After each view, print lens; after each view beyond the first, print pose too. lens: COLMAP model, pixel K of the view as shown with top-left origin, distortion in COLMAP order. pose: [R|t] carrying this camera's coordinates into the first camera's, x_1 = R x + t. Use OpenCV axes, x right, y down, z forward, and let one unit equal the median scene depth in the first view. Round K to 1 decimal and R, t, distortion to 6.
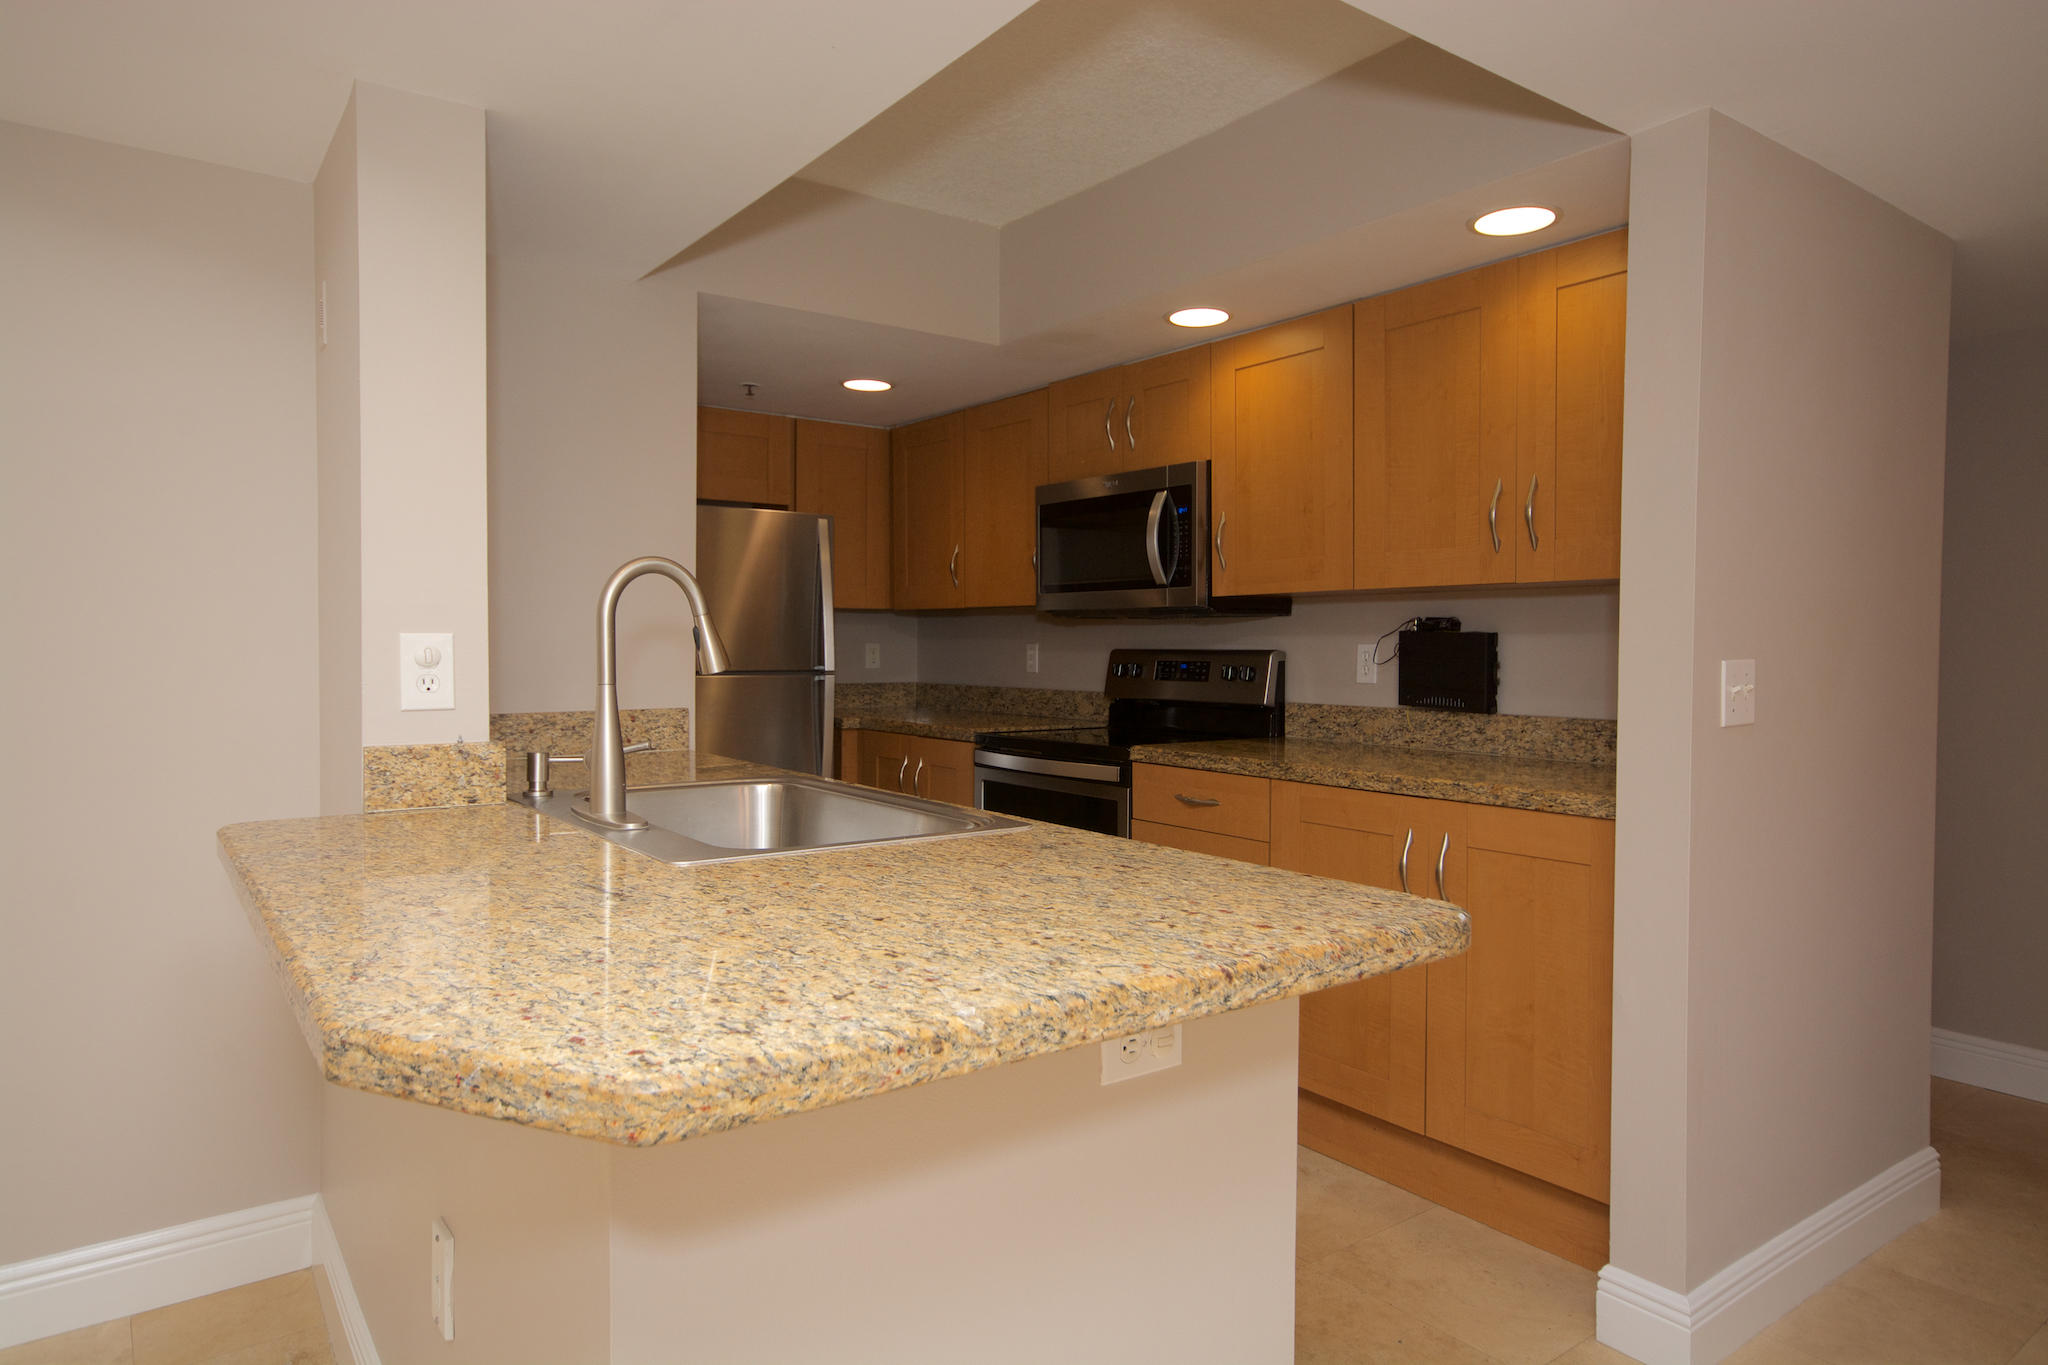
lens RADIAL K [[1263.1, 0, 1118.7], [0, 1263.1, 654.0], [0, 0, 1]] dist [0.013629, 0.003089]
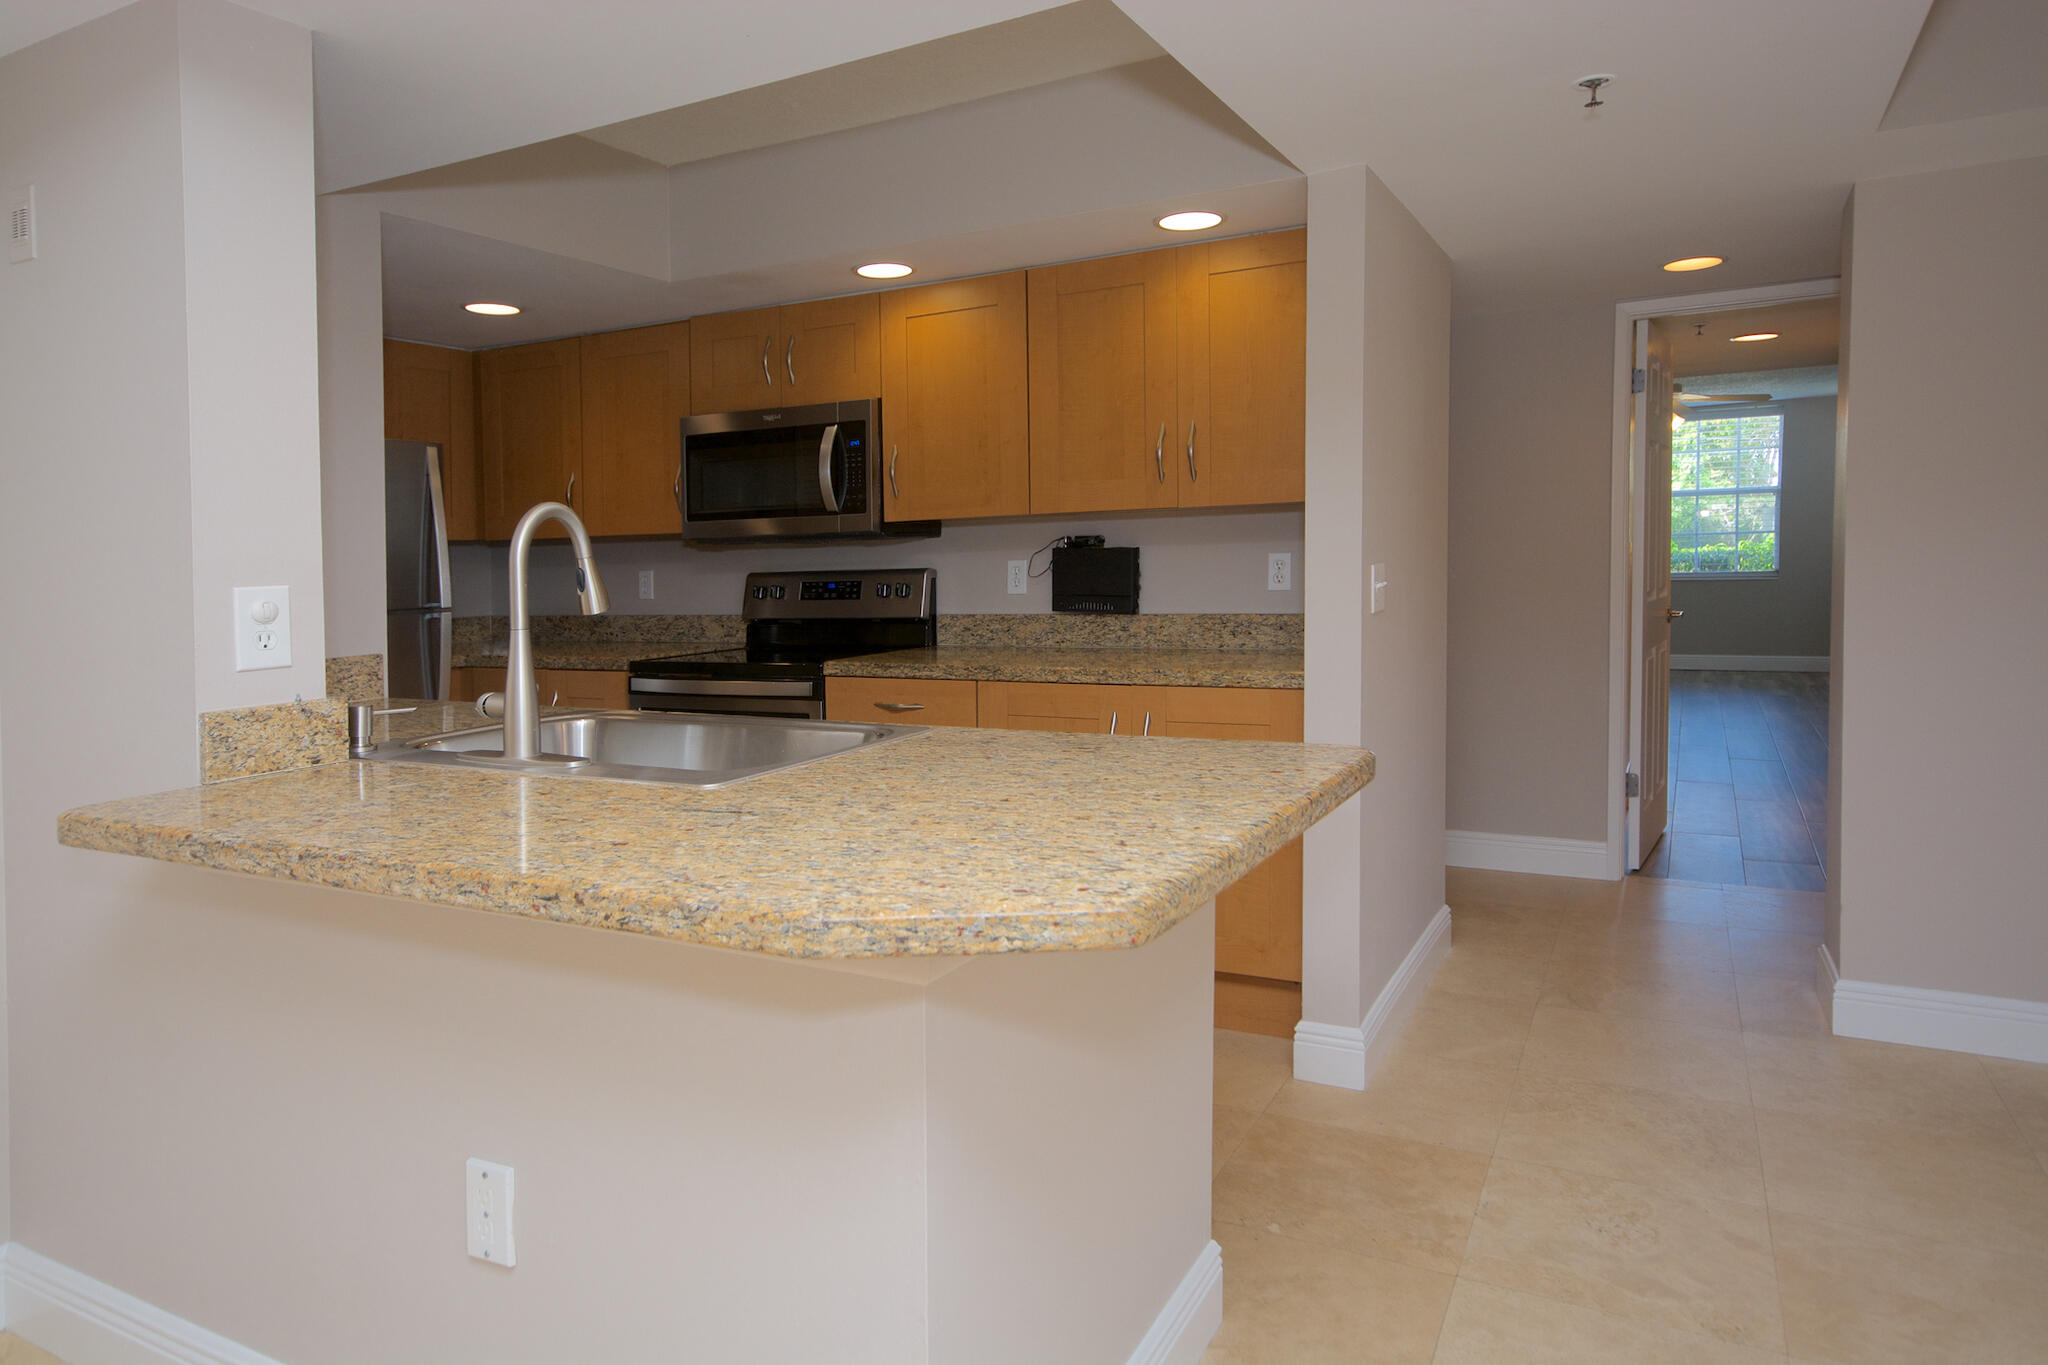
lens RADIAL K [[1194.6, 0, 1123.3], [0, 1194.6, 583.2], [0, 0, 1]] dist [0.006051, 0.002293]
pose [[0.907759, -0.043159, 0.417267, -0.194552], [0.037049, 0.999055, 0.022736, -0.009068], [-0.417854, -0.005179, 0.908500, -0.039756]]
